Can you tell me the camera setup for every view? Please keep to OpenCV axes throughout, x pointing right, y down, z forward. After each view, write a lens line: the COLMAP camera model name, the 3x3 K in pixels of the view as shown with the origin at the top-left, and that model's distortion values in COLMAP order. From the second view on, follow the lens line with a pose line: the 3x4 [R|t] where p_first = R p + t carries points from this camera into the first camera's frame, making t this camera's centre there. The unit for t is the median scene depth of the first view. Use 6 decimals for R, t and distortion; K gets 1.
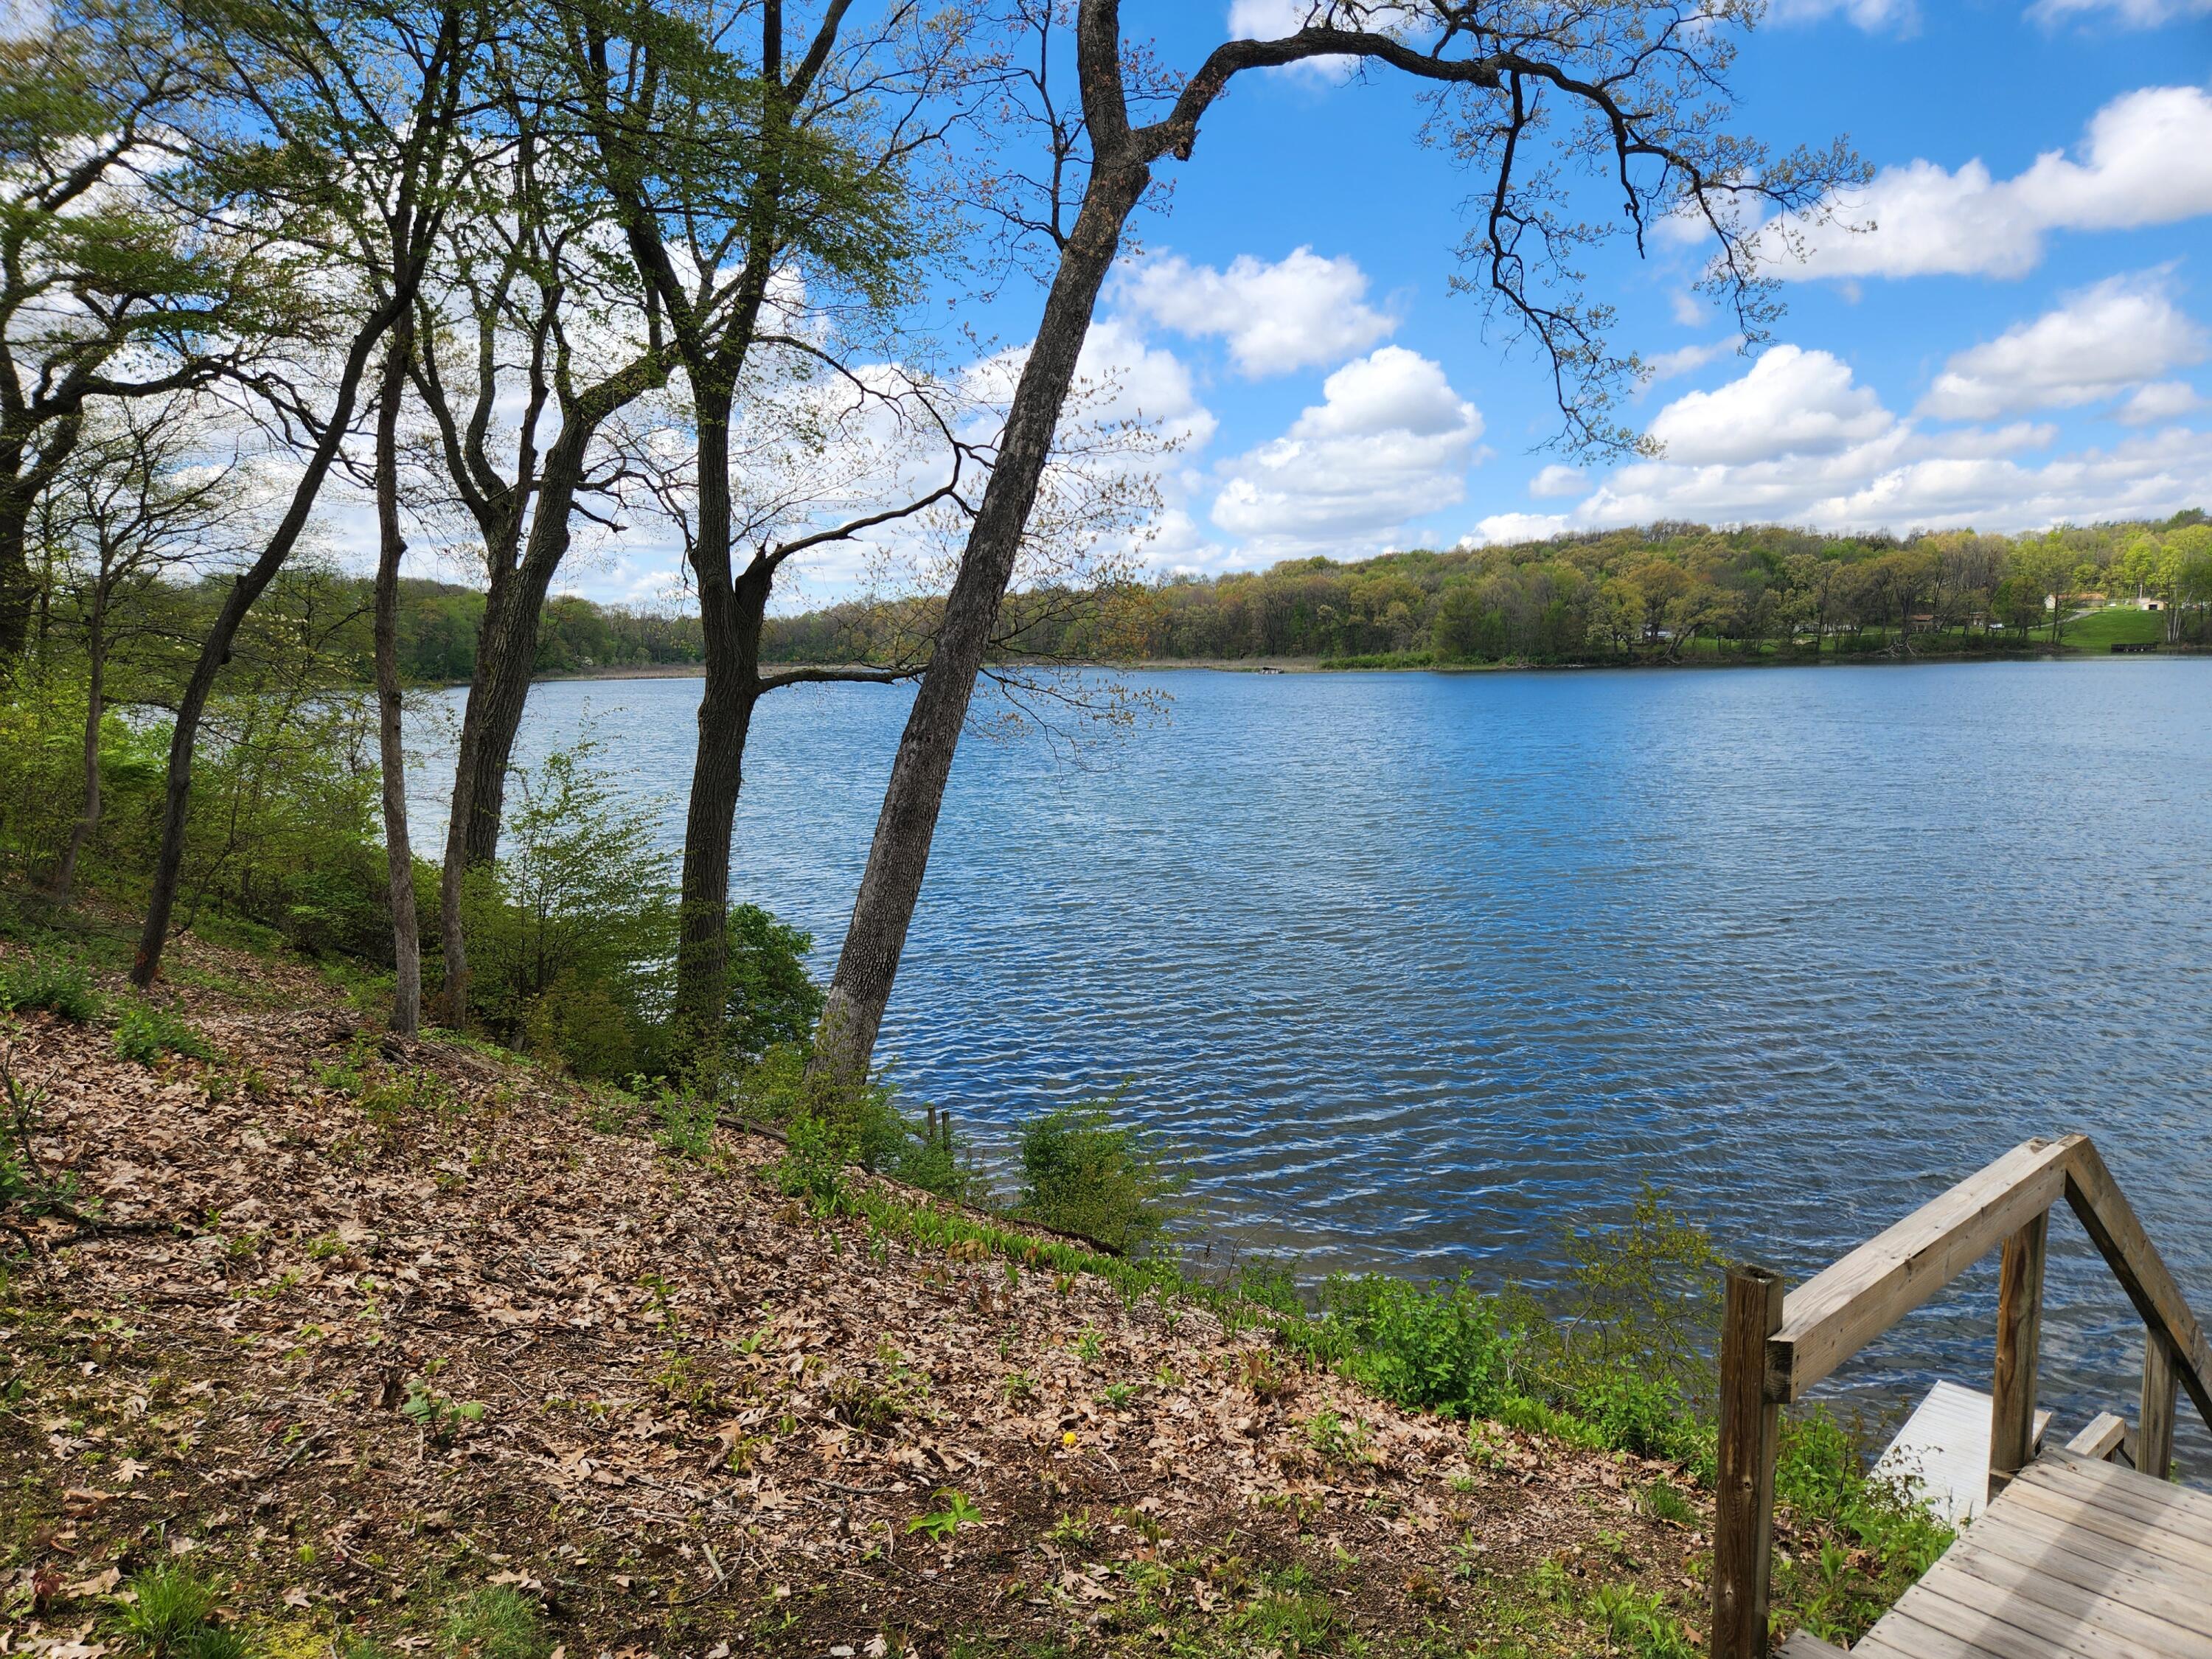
lens RADIAL K [[1741.4, 0, 1103.4], [0, 1741.4, 835.4], [0, 0, 1]] dist [0.056268, -0.062051]
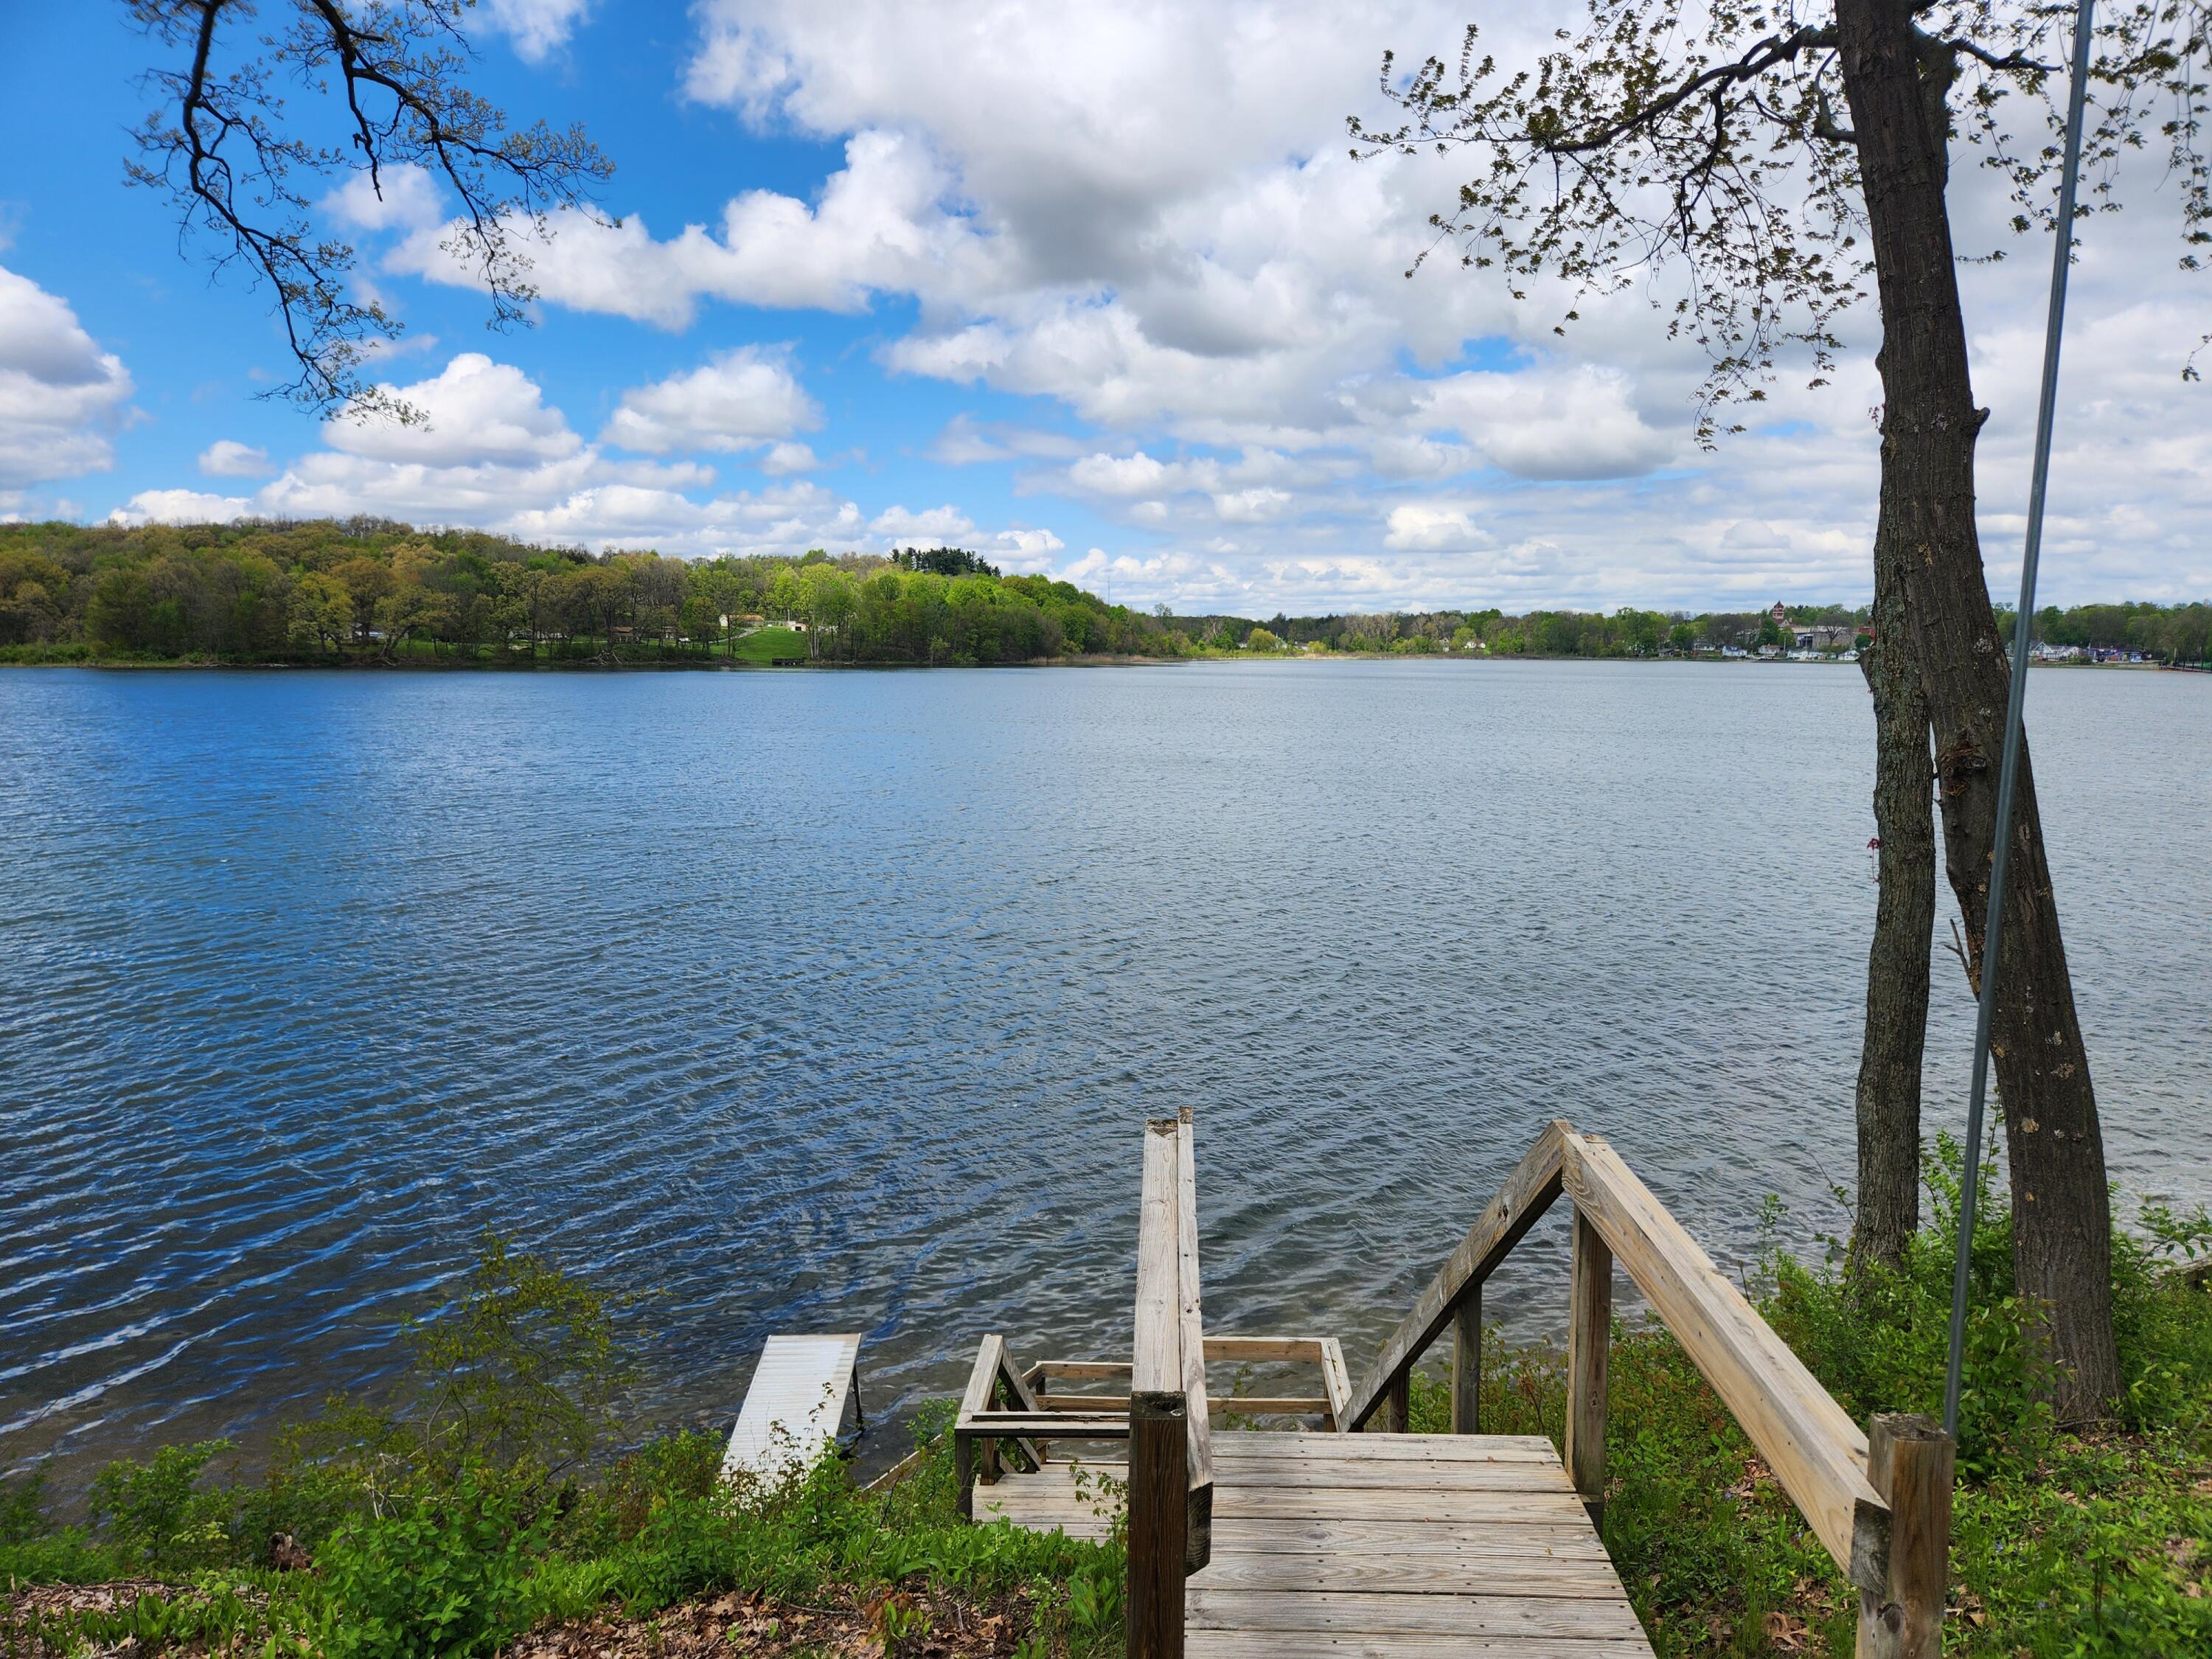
lens RADIAL K [[1475.6, 0, 1107.3], [0, 1475.6, 825.4], [0, 0, 1]] dist [0.054020, -0.051562]
pose [[0.666810, -0.056892, 0.743053, -0.022919], [0.065512, 0.997697, 0.017599, 0.000444], [-0.742343, 0.036943, 0.669001, 0.168449]]
